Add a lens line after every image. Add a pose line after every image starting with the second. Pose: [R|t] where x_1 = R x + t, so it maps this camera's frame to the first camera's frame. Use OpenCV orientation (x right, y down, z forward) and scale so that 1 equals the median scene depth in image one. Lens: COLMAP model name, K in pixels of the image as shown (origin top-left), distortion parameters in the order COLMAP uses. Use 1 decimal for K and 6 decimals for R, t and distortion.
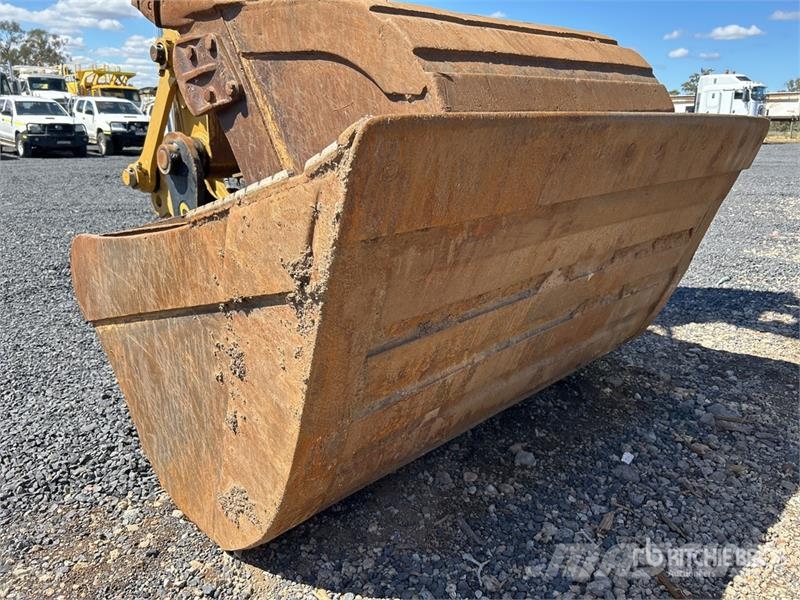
lens RADIAL K [[604.6, 0, 400.0], [0, 604.6, 300.0], [0, 0, 1]] dist [0.032330, -0.009674]
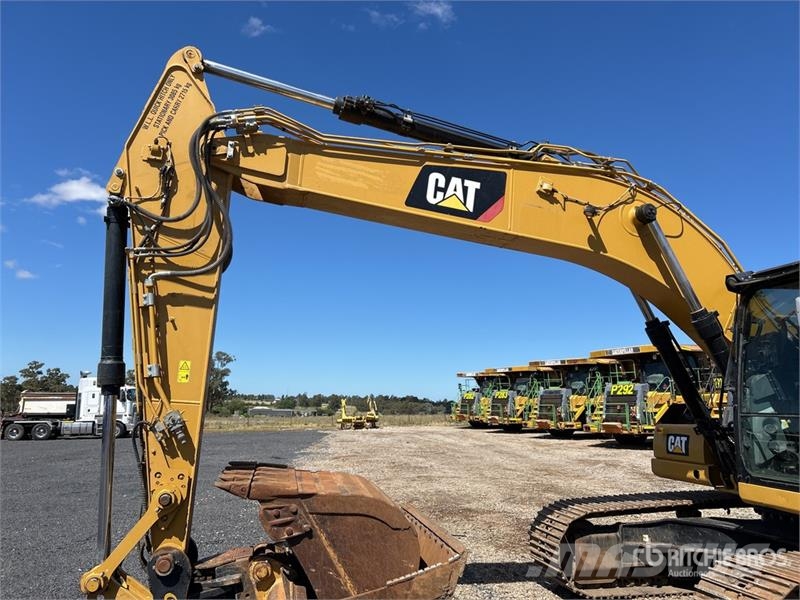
lens RADIAL K [[604.6, 0, 400.0], [0, 604.6, 300.0], [0, 0, 1]] dist [0.032330, -0.009674]
pose [[0.540137, 0.138308, 0.830134, -2.279303], [0.231620, 0.923878, -0.304633, -0.380985], [-0.809076, 0.356819, 0.466986, -0.756768]]
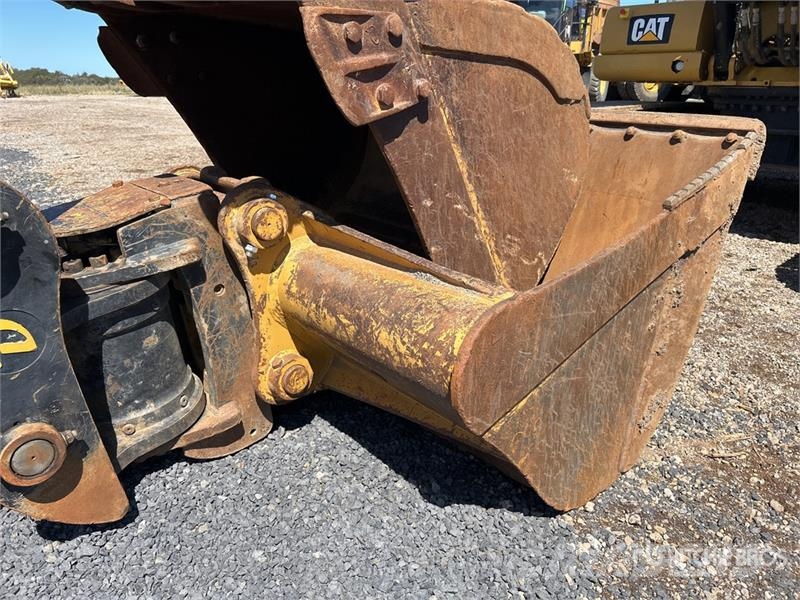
lens RADIAL K [[604.6, 0, 400.0], [0, 604.6, 300.0], [0, 0, 1]] dist [0.032330, -0.009674]
pose [[0.050802, -0.342666, 0.938083, -1.195793], [0.266880, 0.909795, 0.317881, -0.374329], [-0.962390, 0.234207, 0.137670, 1.031648]]
